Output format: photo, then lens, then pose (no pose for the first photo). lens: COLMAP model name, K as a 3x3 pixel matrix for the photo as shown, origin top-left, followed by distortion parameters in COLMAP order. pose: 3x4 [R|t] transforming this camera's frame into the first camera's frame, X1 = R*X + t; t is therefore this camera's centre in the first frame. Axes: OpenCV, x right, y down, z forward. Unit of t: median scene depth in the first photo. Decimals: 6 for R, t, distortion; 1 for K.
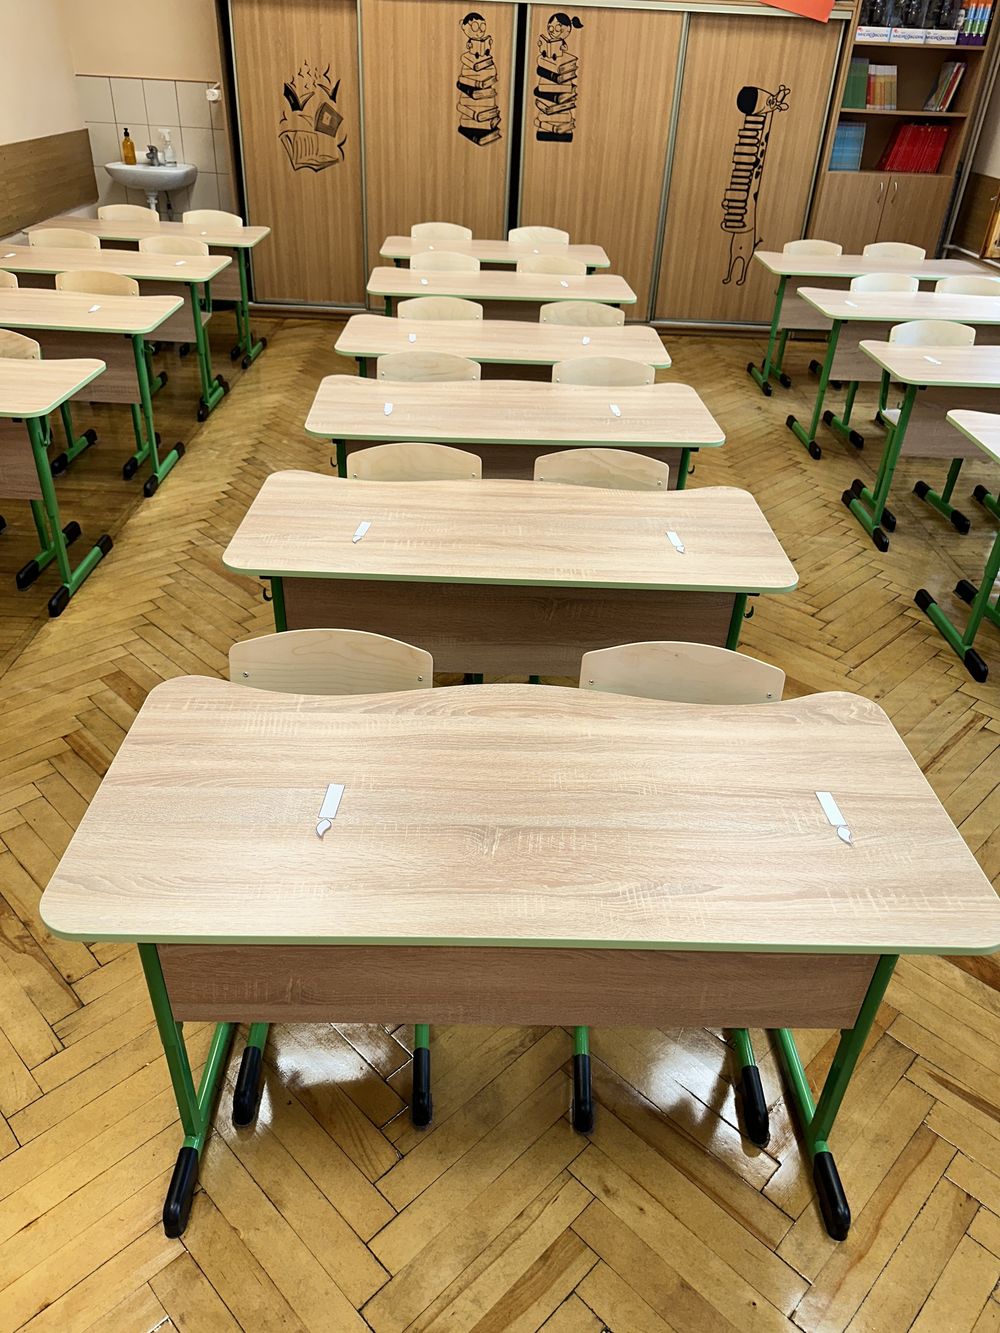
lens RADIAL K [[958.6, 0, 499.3], [0, 958.6, 666.1], [0, 0, 1]] dist [0.017777, -0.025752]
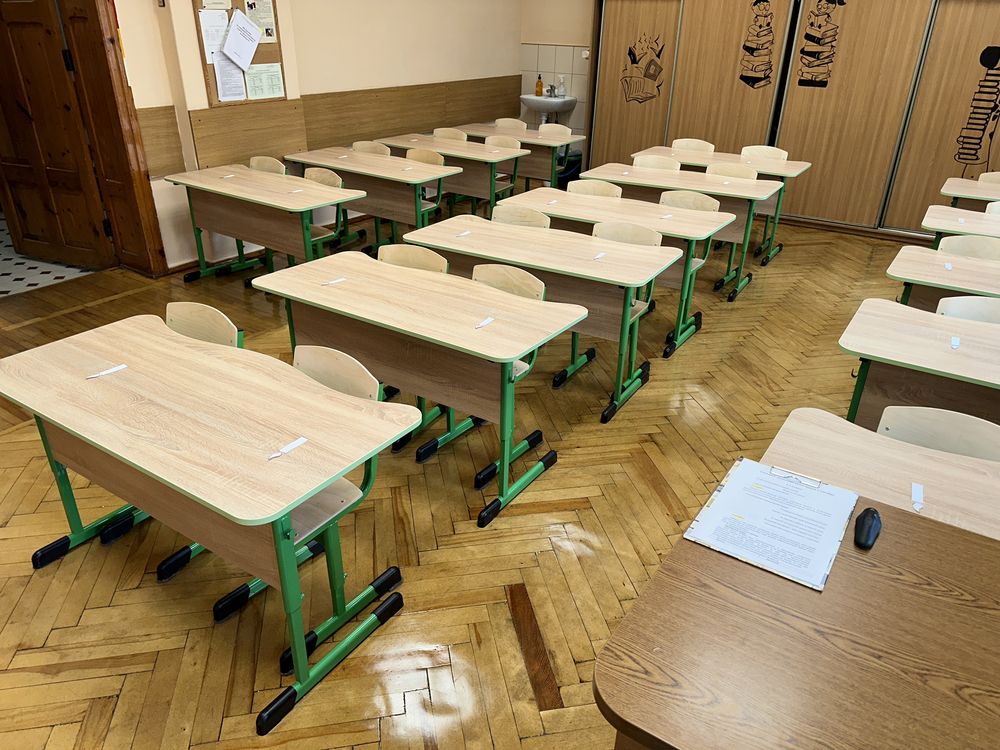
lens RADIAL K [[719.1, 0, 500.2], [0, 719.1, 376.6], [0, 0, 1]] dist [0.017777, -0.025752]
pose [[0.826904, 0.225325, -0.515227, 0.306100], [-0.287148, 0.956950, -0.042349, -0.003466], [0.483504, 0.182965, 0.856007, 0.024752]]
